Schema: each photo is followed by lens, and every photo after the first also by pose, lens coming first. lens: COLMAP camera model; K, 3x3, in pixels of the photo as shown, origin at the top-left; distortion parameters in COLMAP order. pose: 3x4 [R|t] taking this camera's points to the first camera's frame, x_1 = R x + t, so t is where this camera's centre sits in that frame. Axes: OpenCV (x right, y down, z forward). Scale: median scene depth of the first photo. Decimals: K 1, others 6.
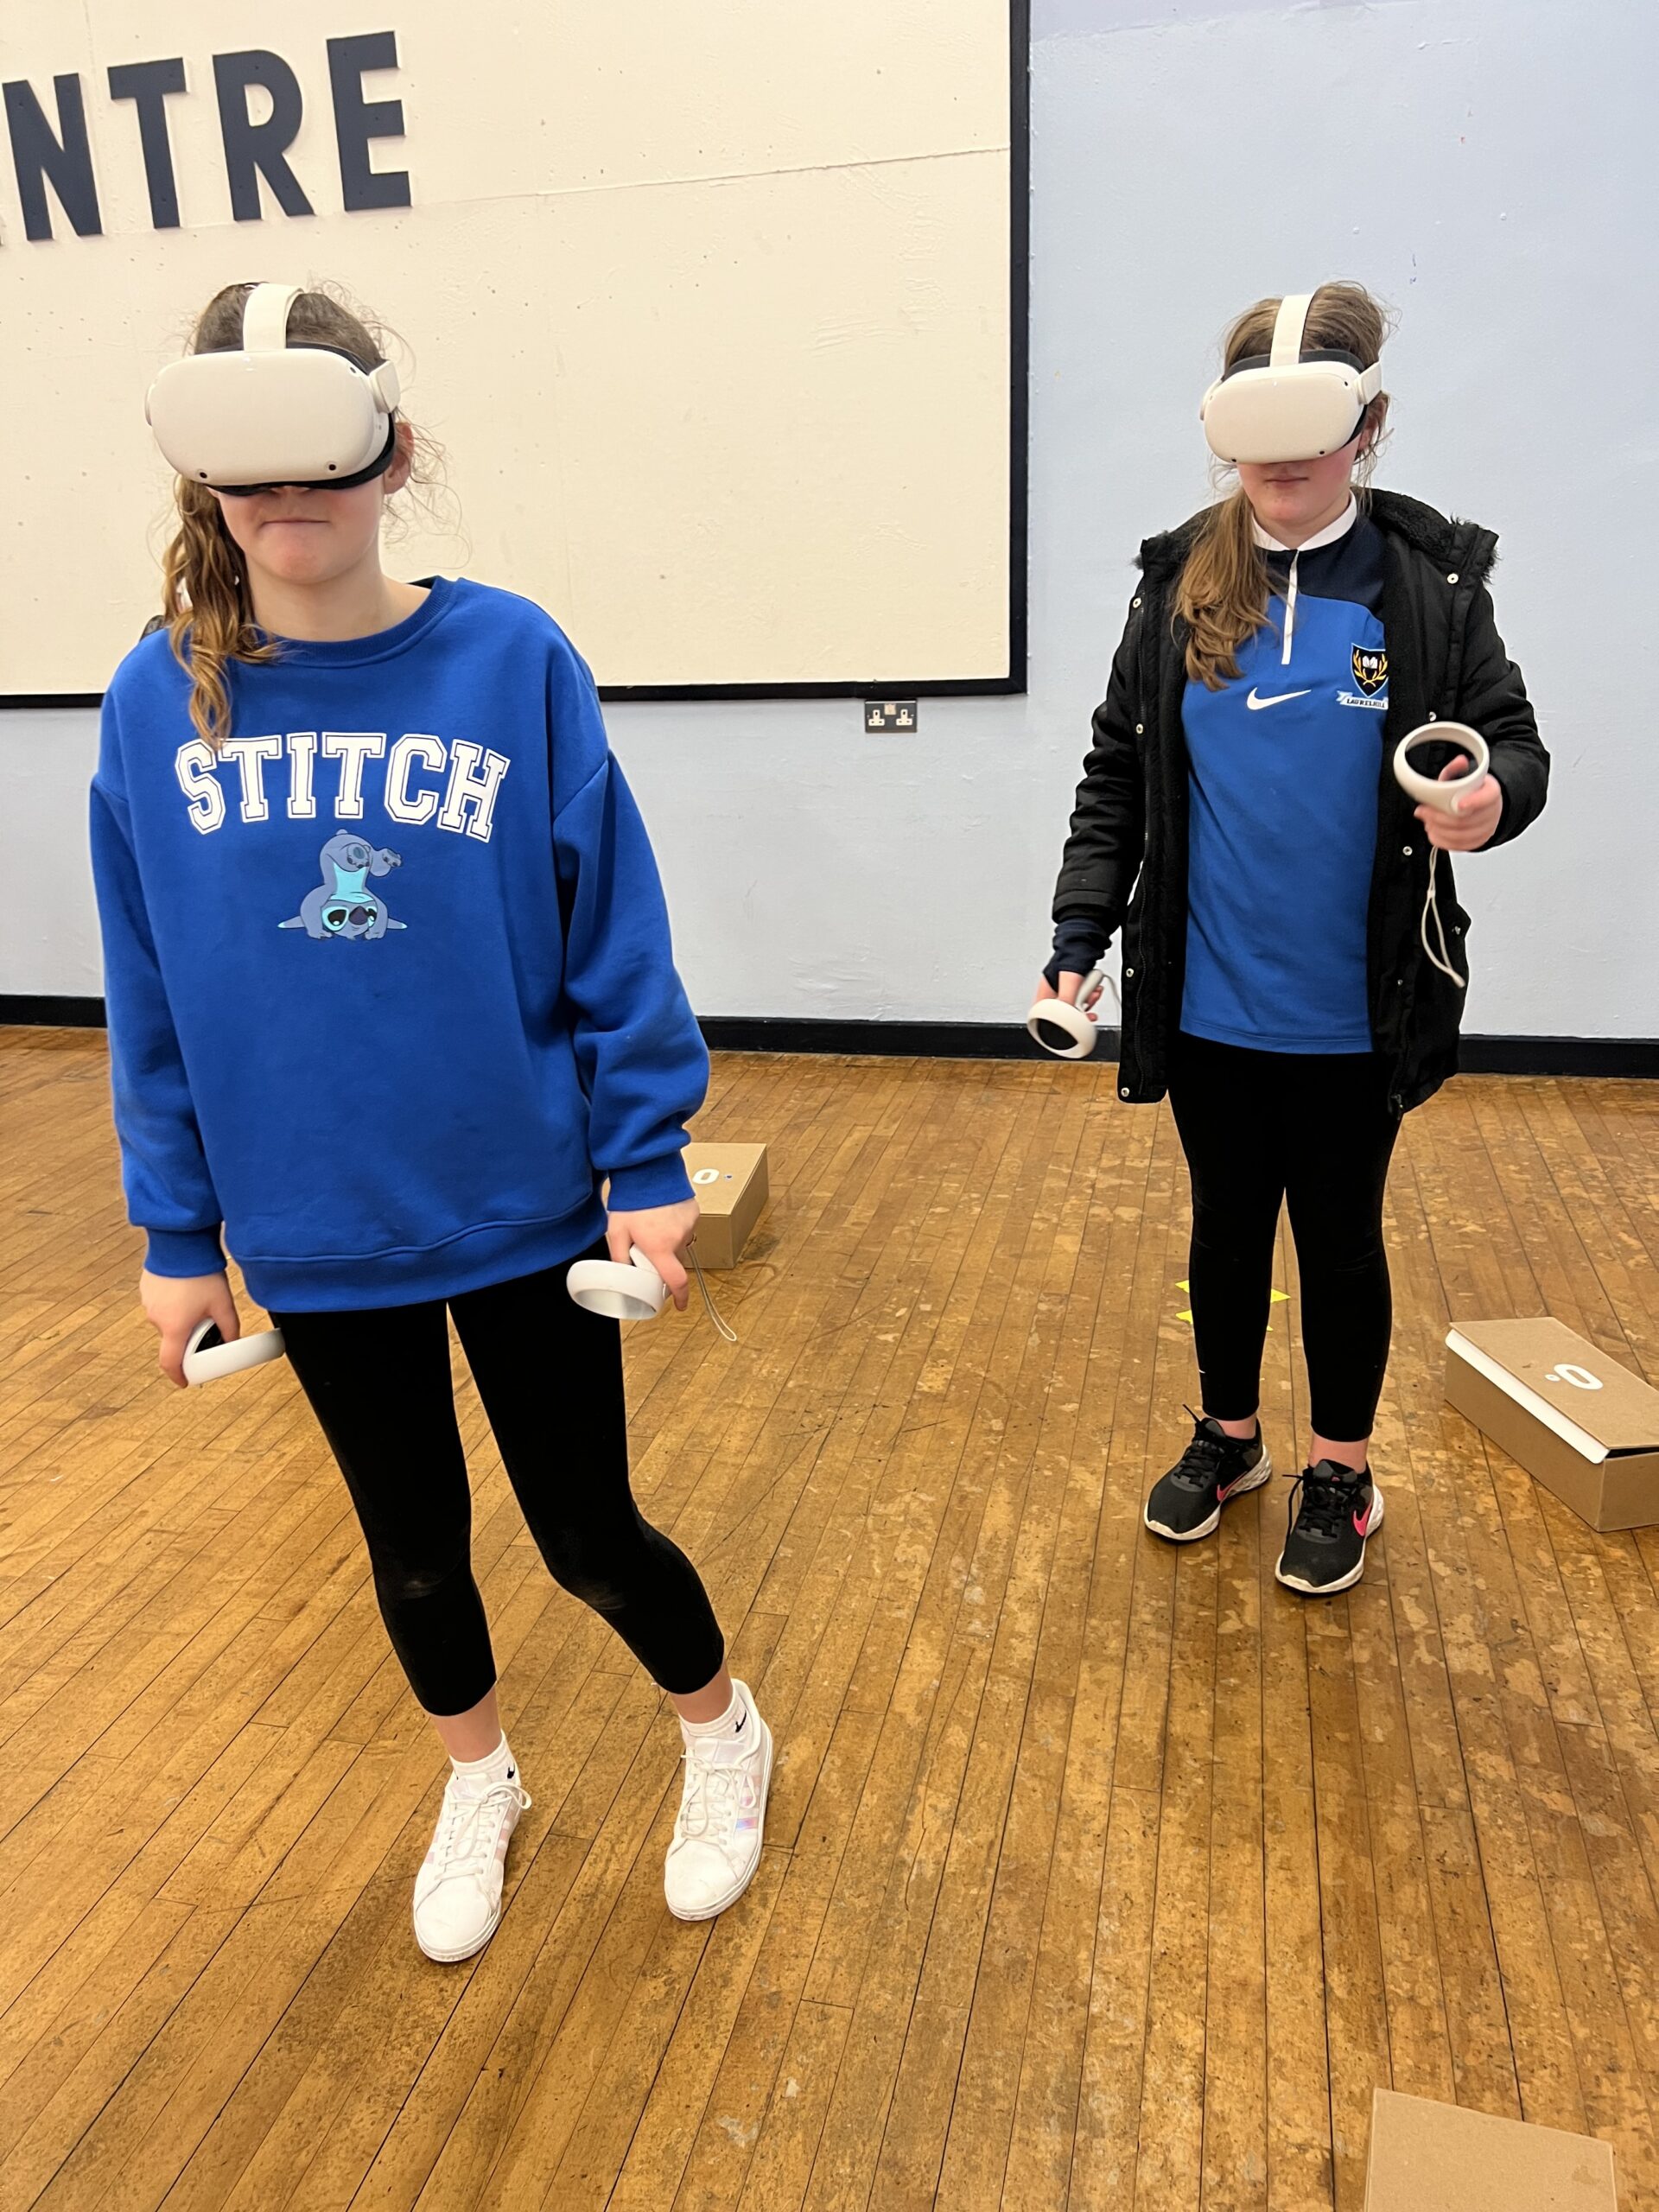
lens RADIAL K [[1665.2, 0, 825.8], [0, 1665.2, 1110.4], [0, 0, 1]] dist [0.057986, -0.061651]
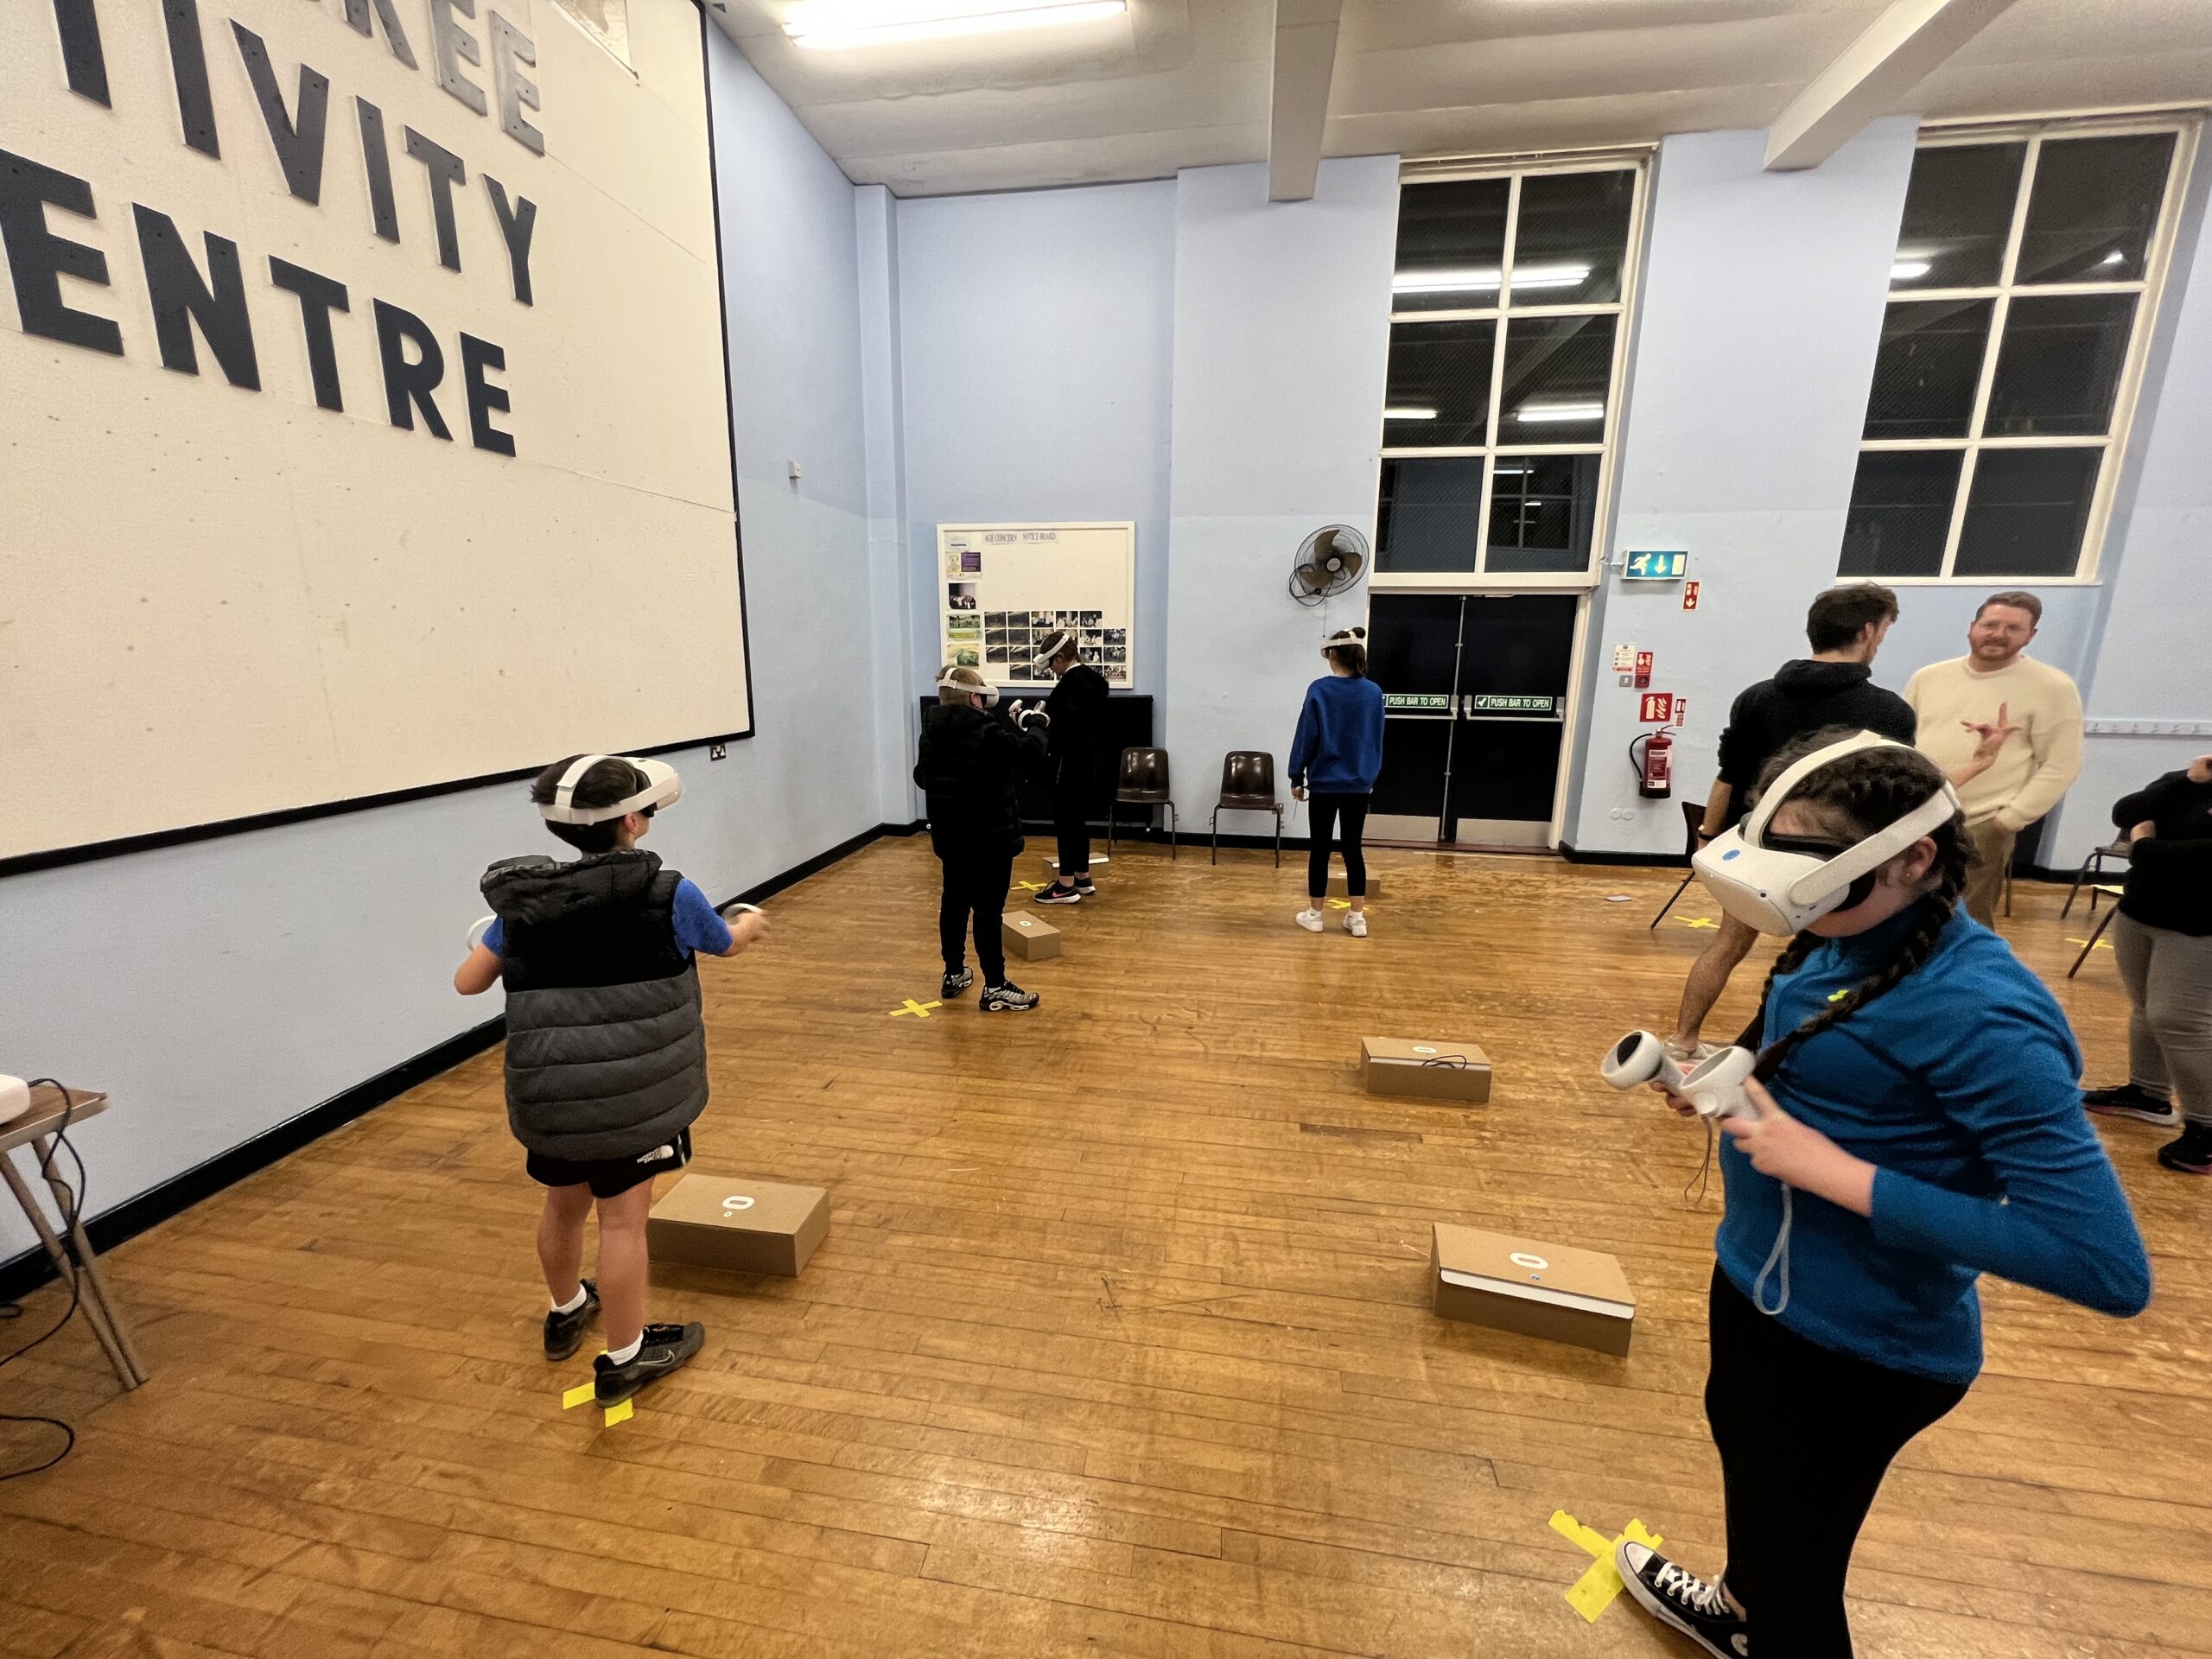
lens RADIAL K [[883.9, 0, 1107.1], [0, 883.9, 828.1], [0, 0, 1]] dist [-0.003706, 0.000887]
pose [[-0.089006, -0.166582, 0.982002, -1.132747], [0.312799, 0.931361, 0.186343, -0.209848], [-0.945640, 0.323755, -0.030790, 0.634874]]
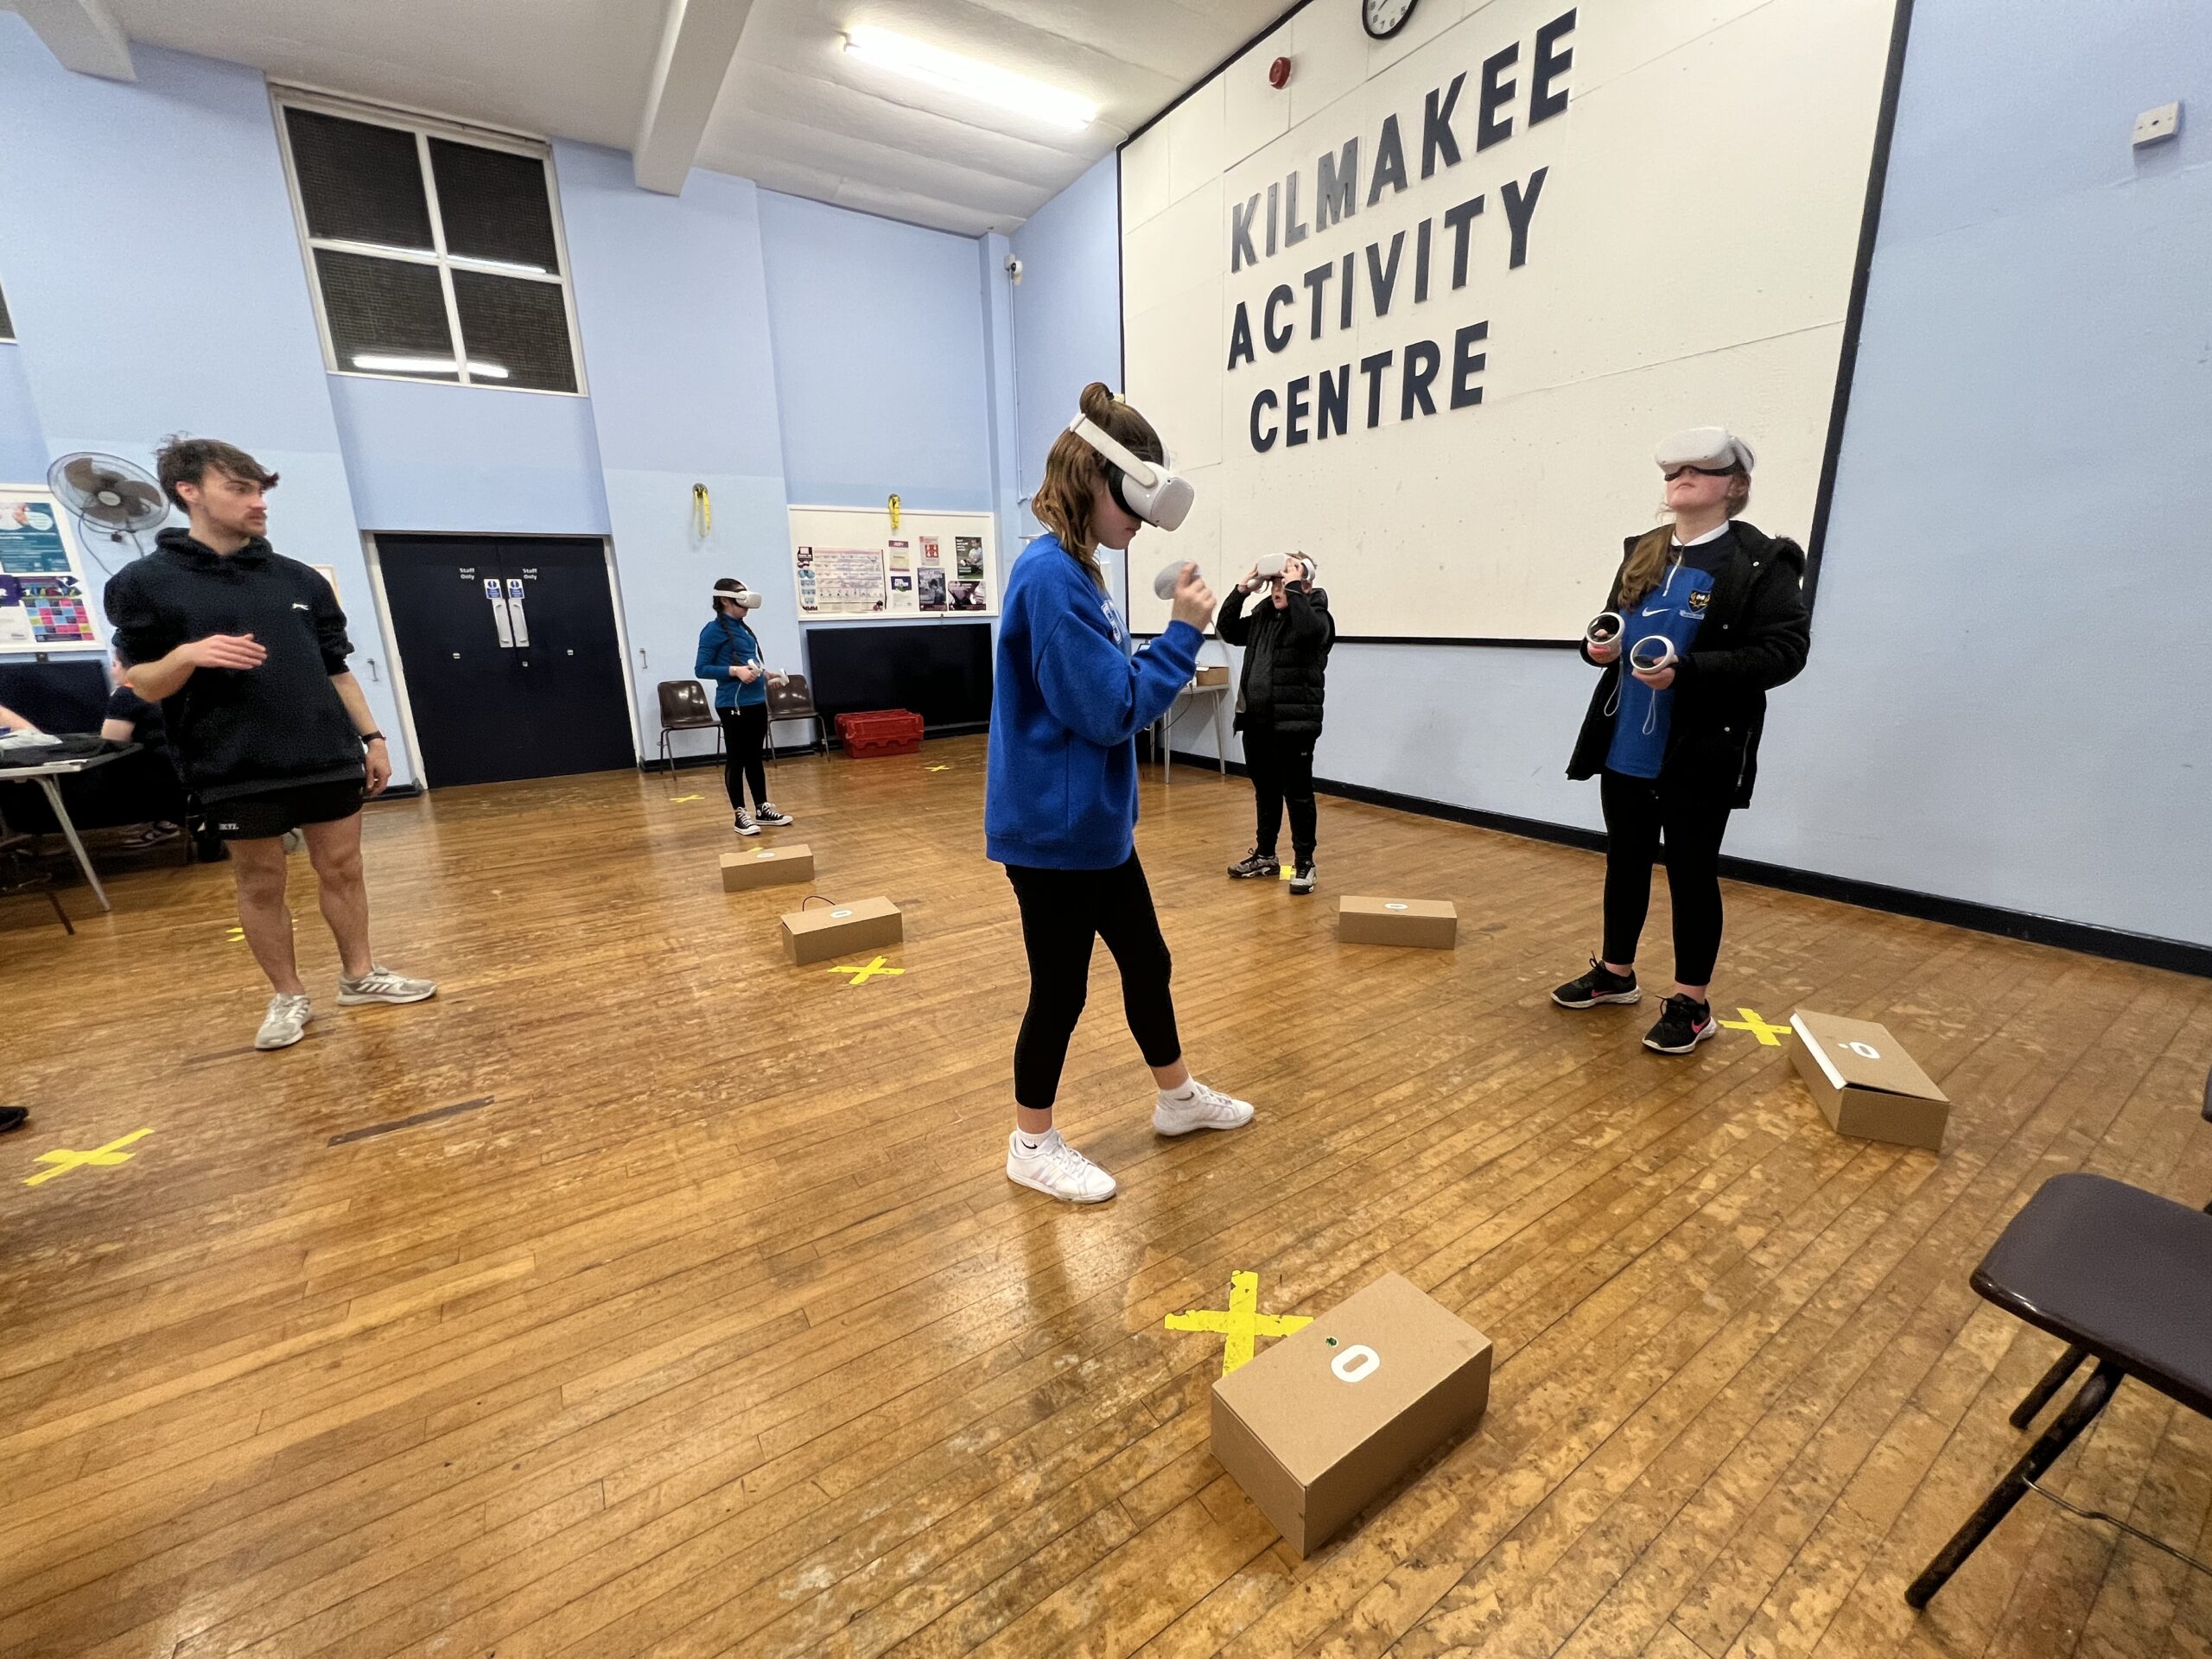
lens RADIAL K [[883.9, 0, 1098.1], [0, 883.9, 829.5], [0, 0, 1]] dist [-0.003706, 0.000887]
pose [[0.729338, 0.187057, -0.658085, 0.215353], [-0.224105, 0.974147, 0.028526, 0.038583], [0.646408, 0.126675, 0.752403, -0.035092]]
